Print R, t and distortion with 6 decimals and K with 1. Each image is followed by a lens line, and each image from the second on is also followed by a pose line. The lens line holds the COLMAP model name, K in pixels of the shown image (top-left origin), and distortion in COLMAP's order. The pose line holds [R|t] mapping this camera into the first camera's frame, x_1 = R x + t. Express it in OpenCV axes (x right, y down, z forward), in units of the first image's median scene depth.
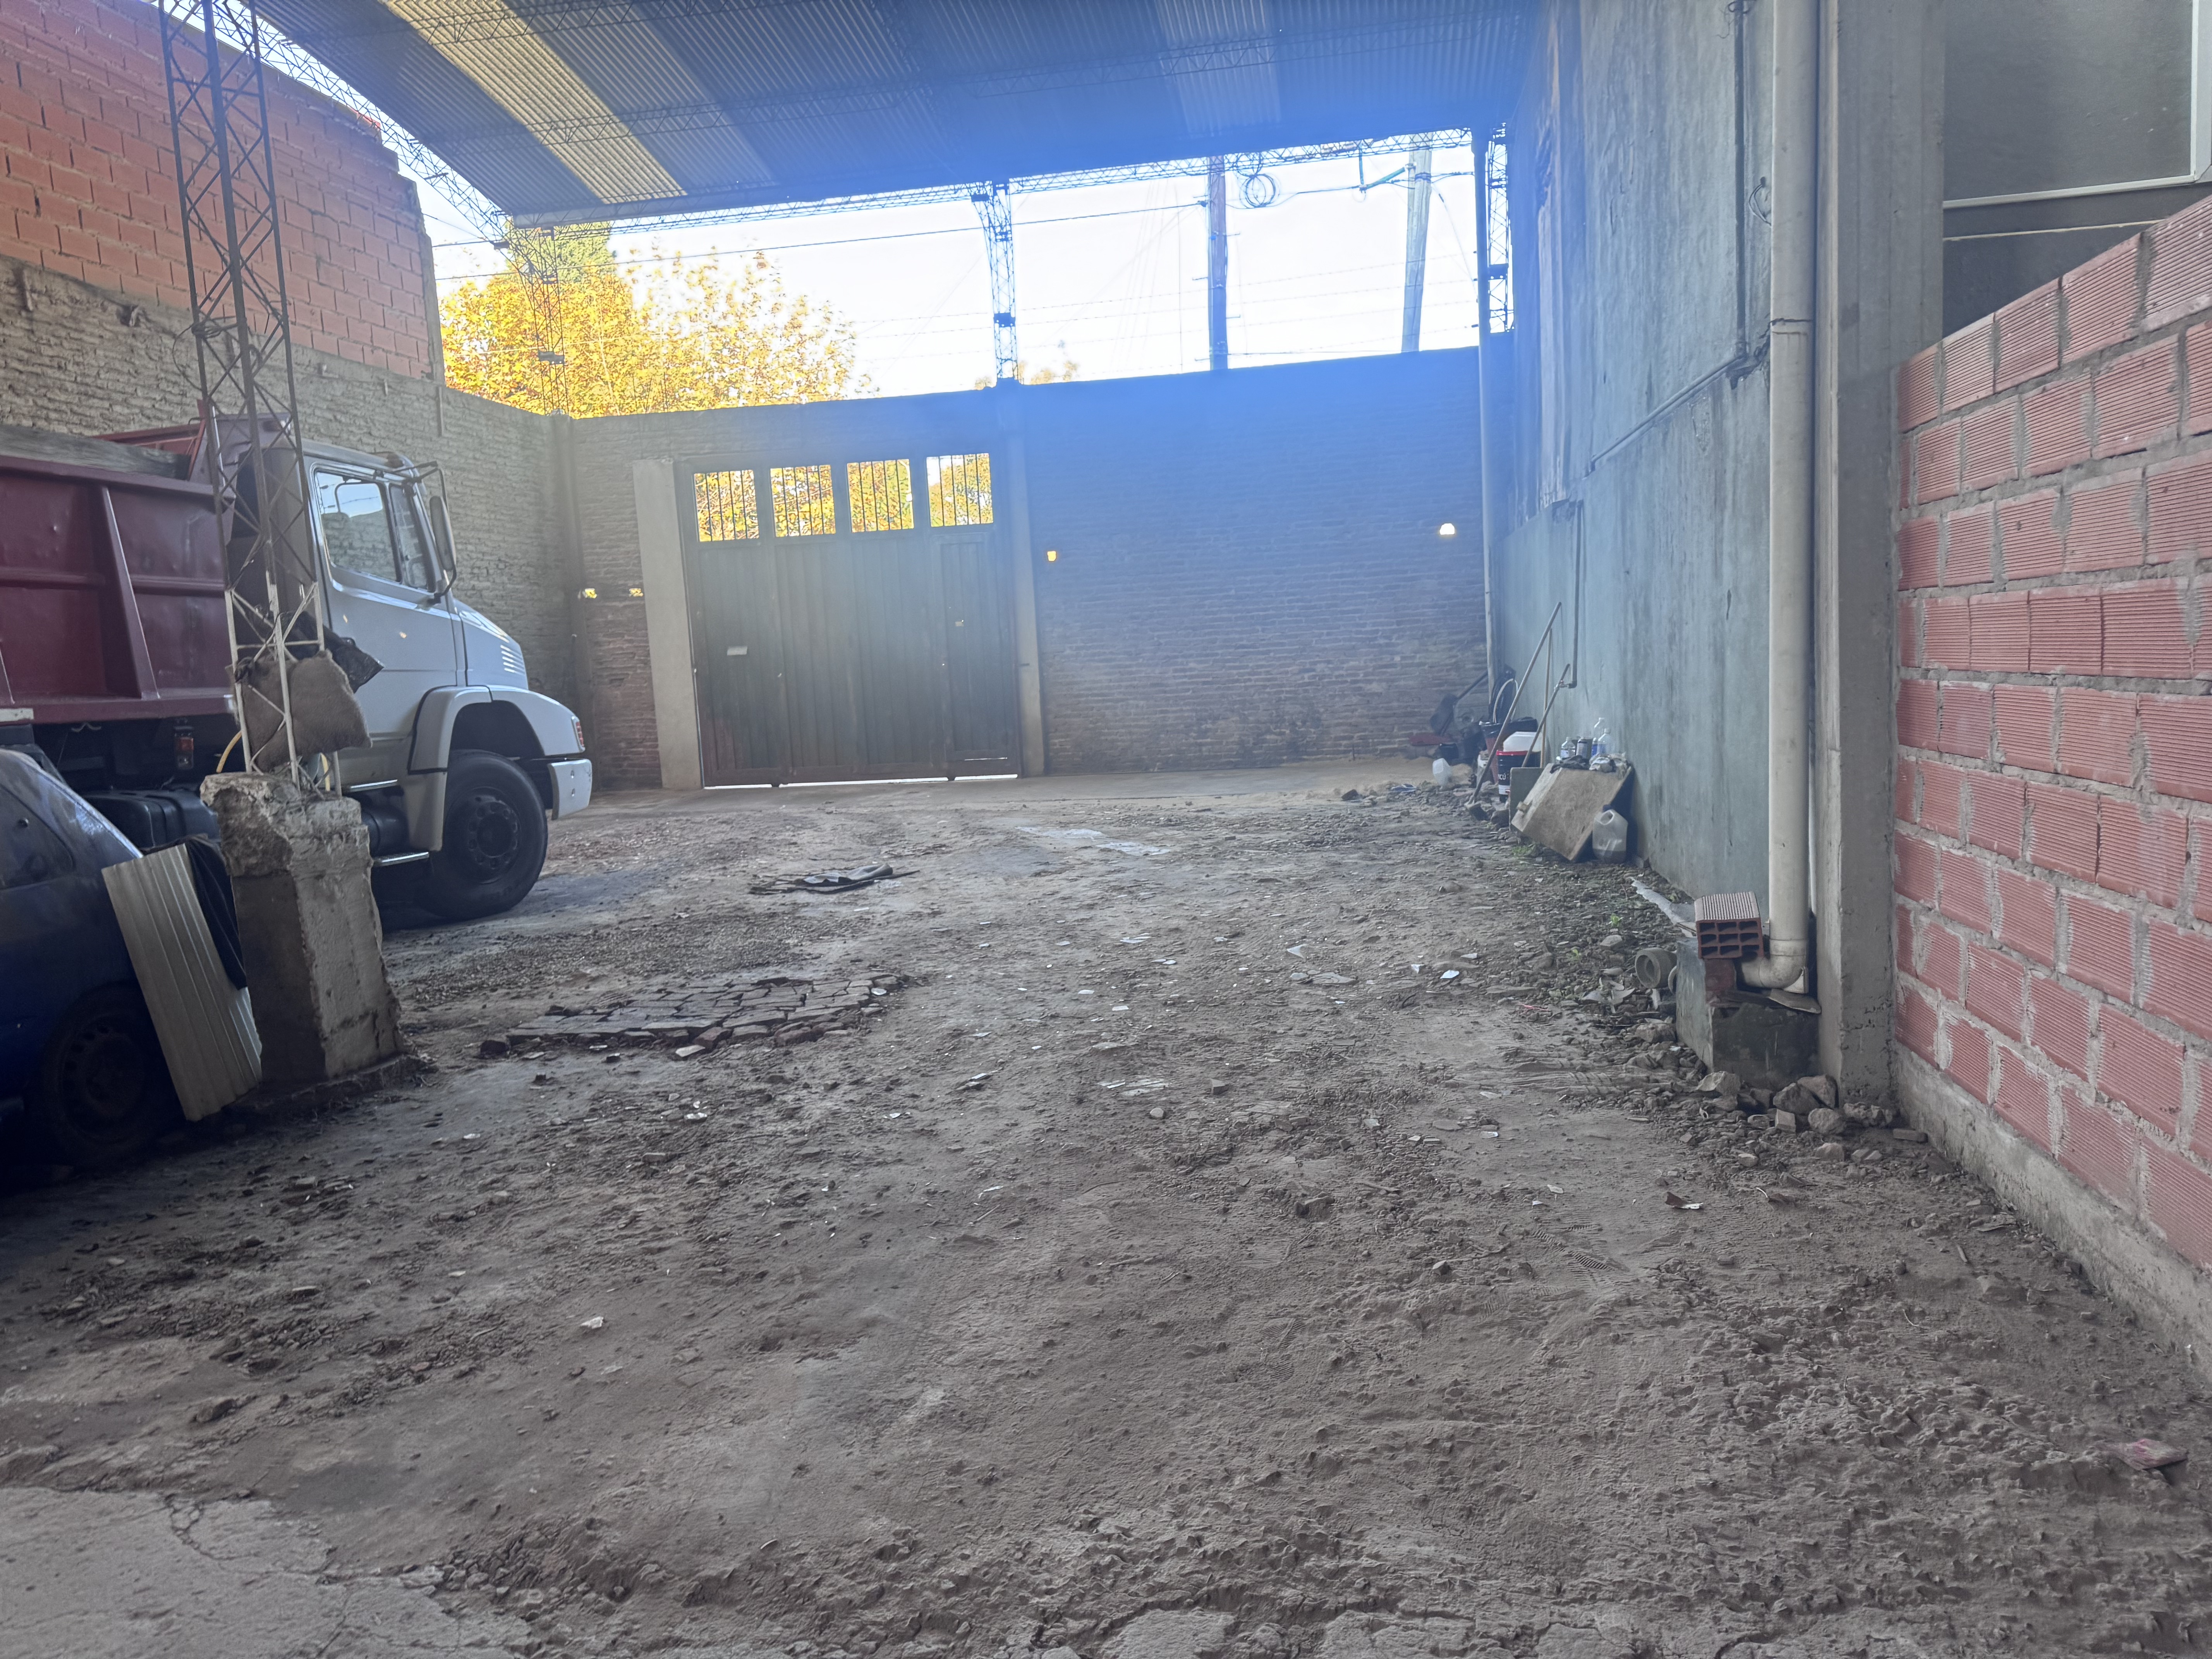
lens RADIAL K [[1577.6, 0, 1106.0], [0, 1577.6, 829.5], [0, 0, 1]] dist [0.030513, -0.028397]
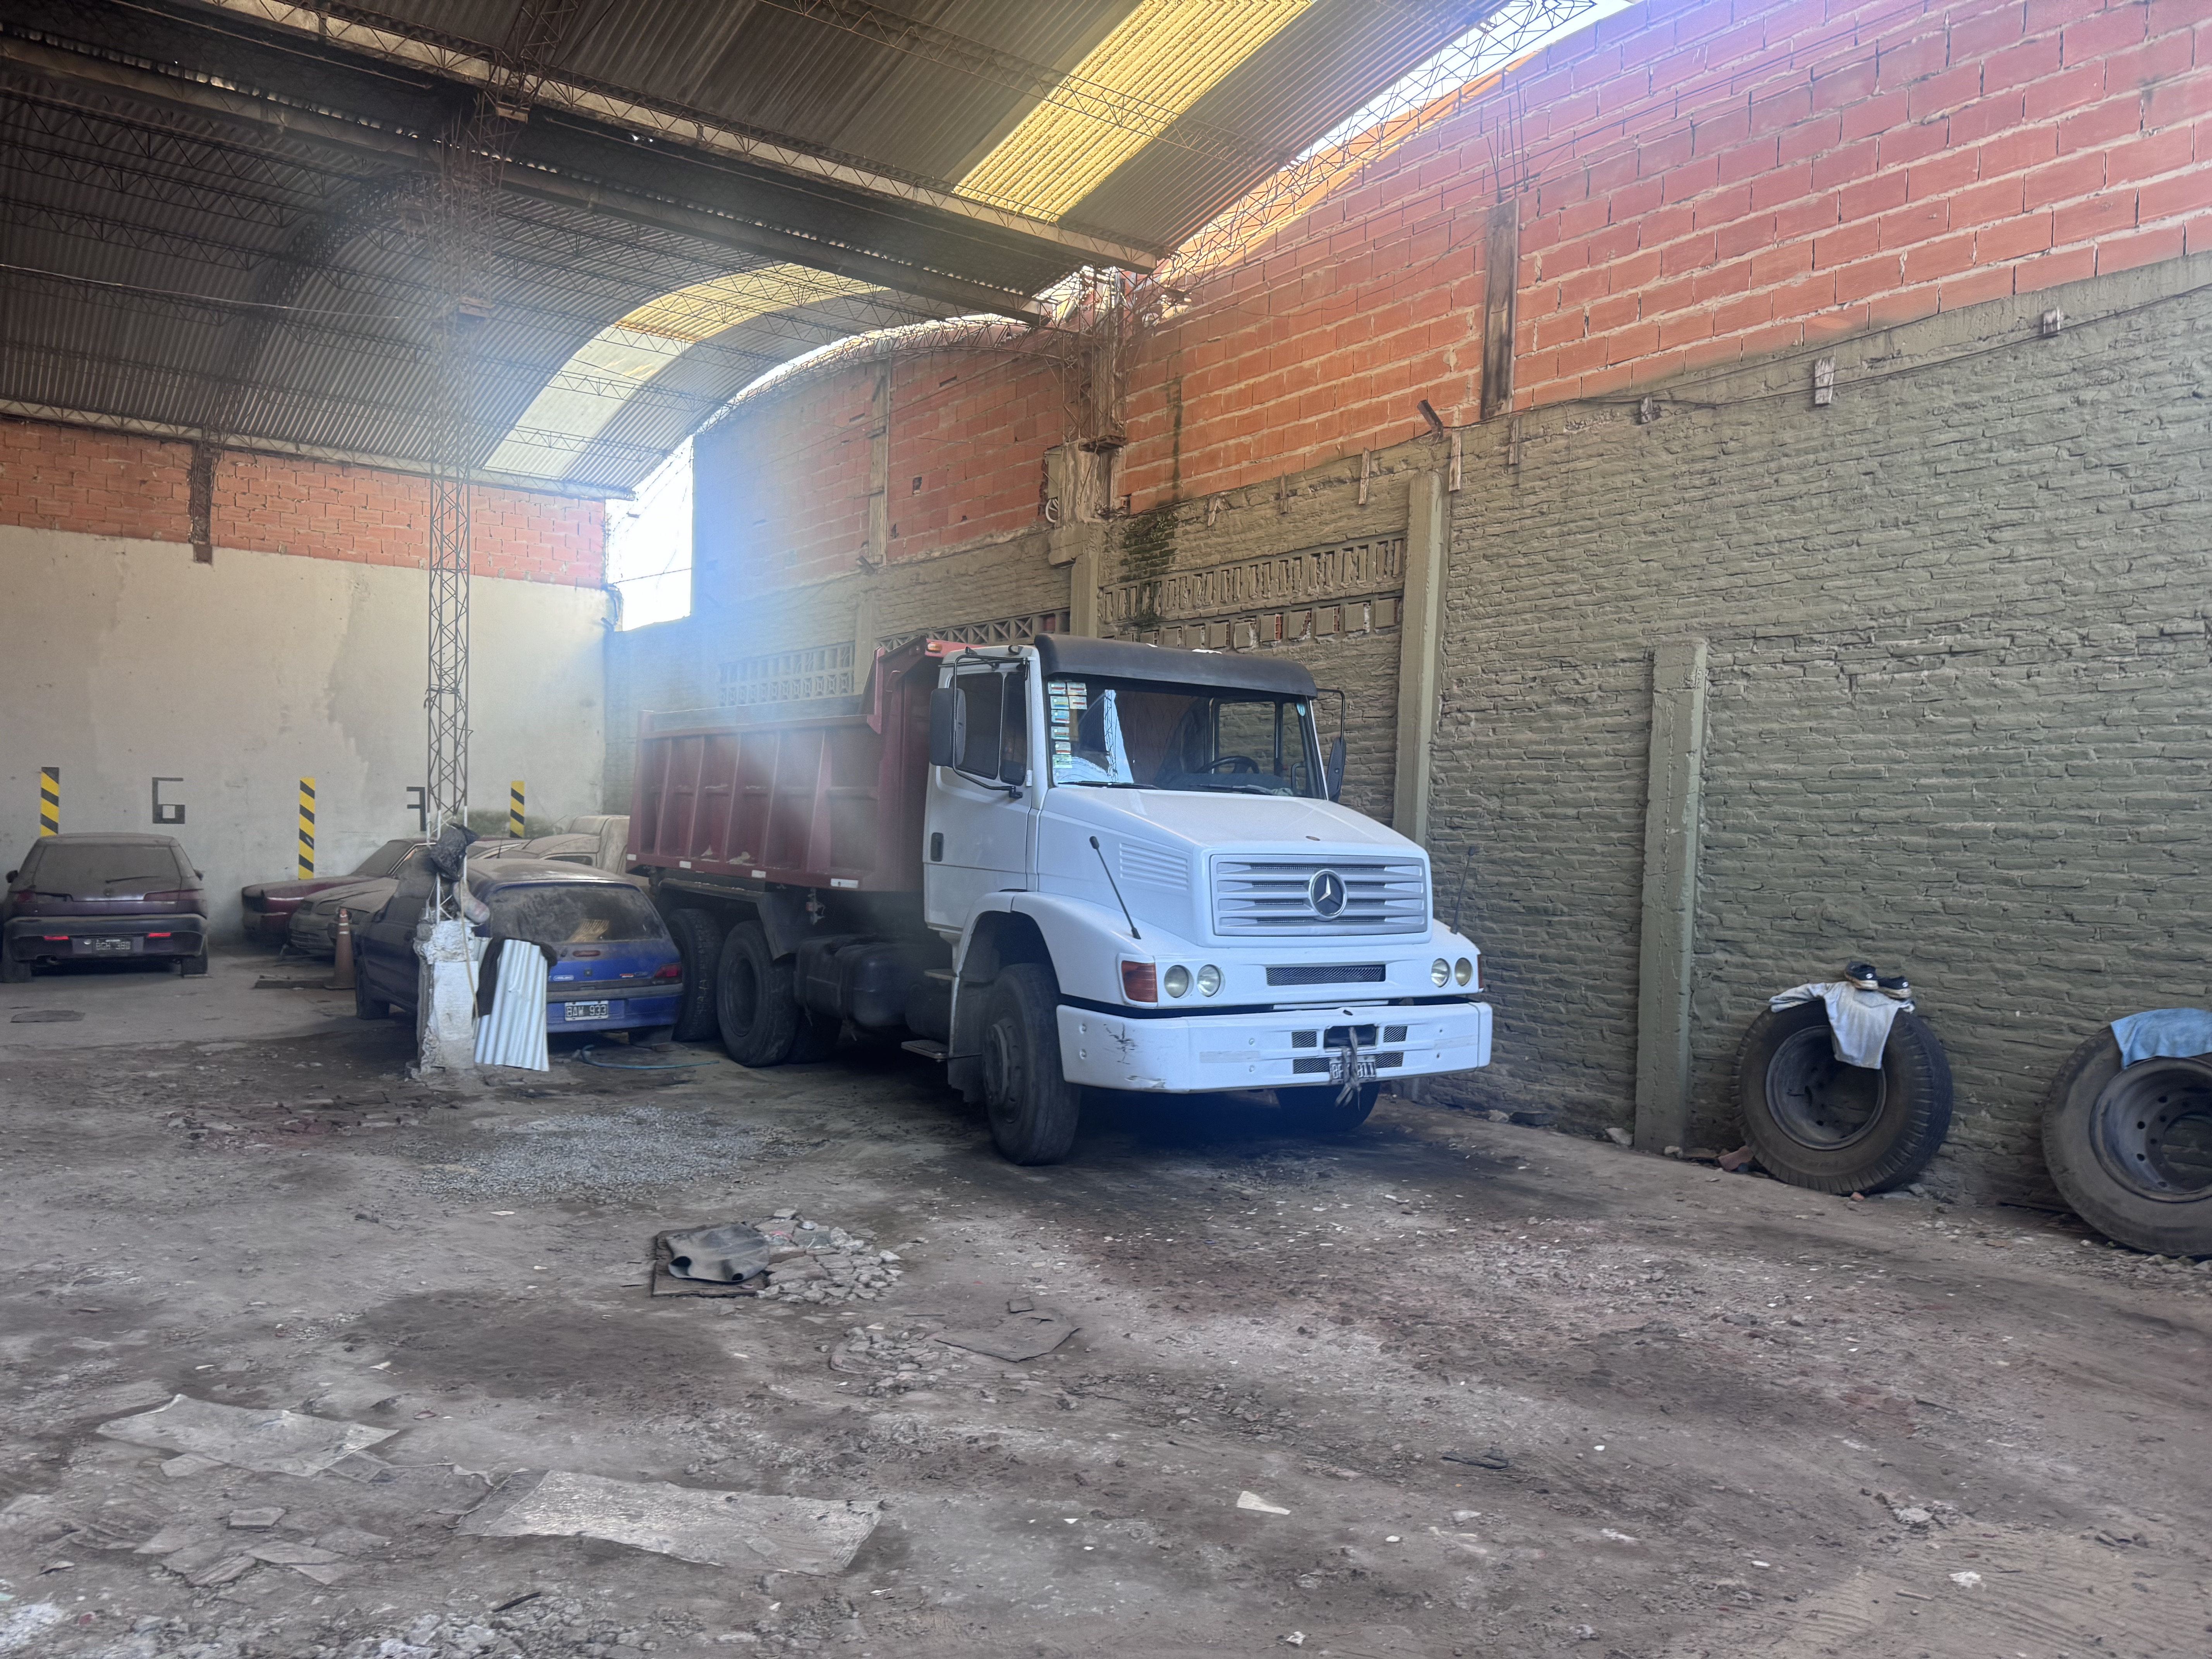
lens RADIAL K [[1593.6, 0, 1106.0], [0, 1593.6, 829.5], [0, 0, 1]] dist [0.119529, -0.120608]
pose [[-0.702289, 0.043404, -0.710567, 0.425100], [-0.057265, 0.991461, 0.117159, -0.523316], [0.709585, 0.122970, -0.693807, 3.745651]]
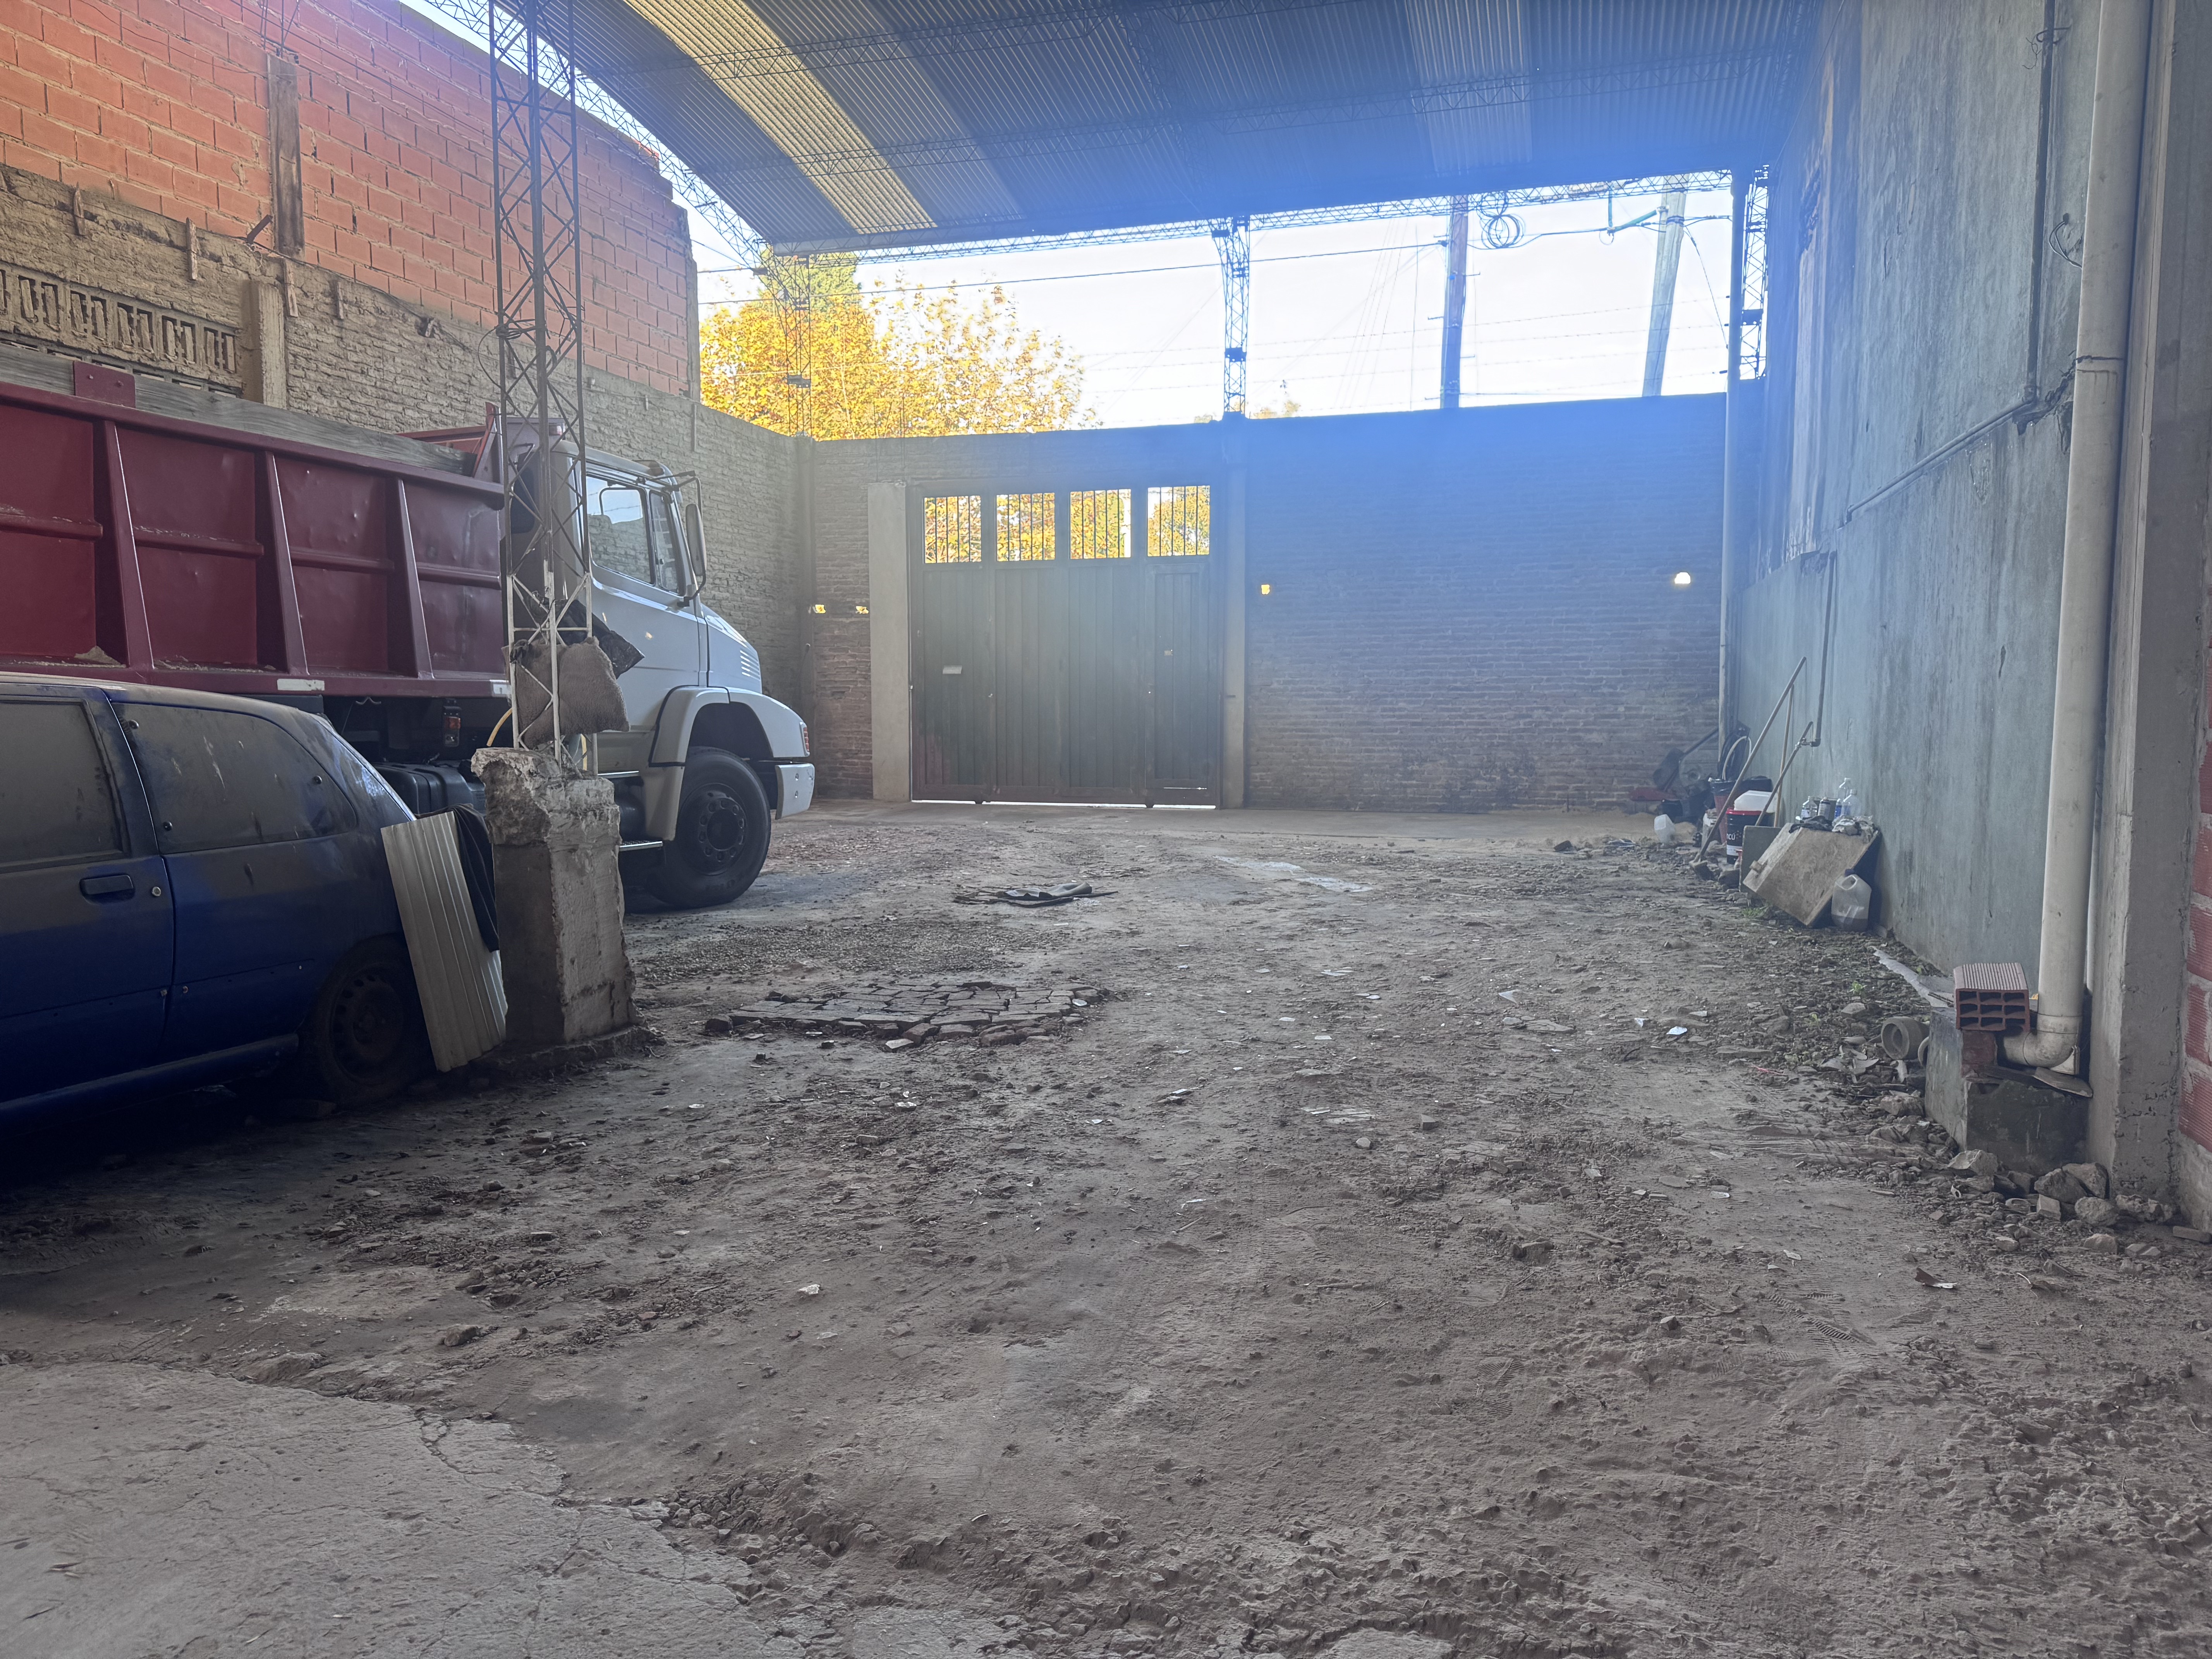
lens RADIAL K [[1577.6, 0, 1106.0], [0, 1577.6, 829.5], [0, 0, 1]] dist [0.030513, -0.028397]
pose [[0.990598, 0.063157, -0.121358, -0.019666], [-0.065882, 0.997654, -0.018577, 0.014013], [0.119900, 0.026398, 0.992435, -0.001270]]
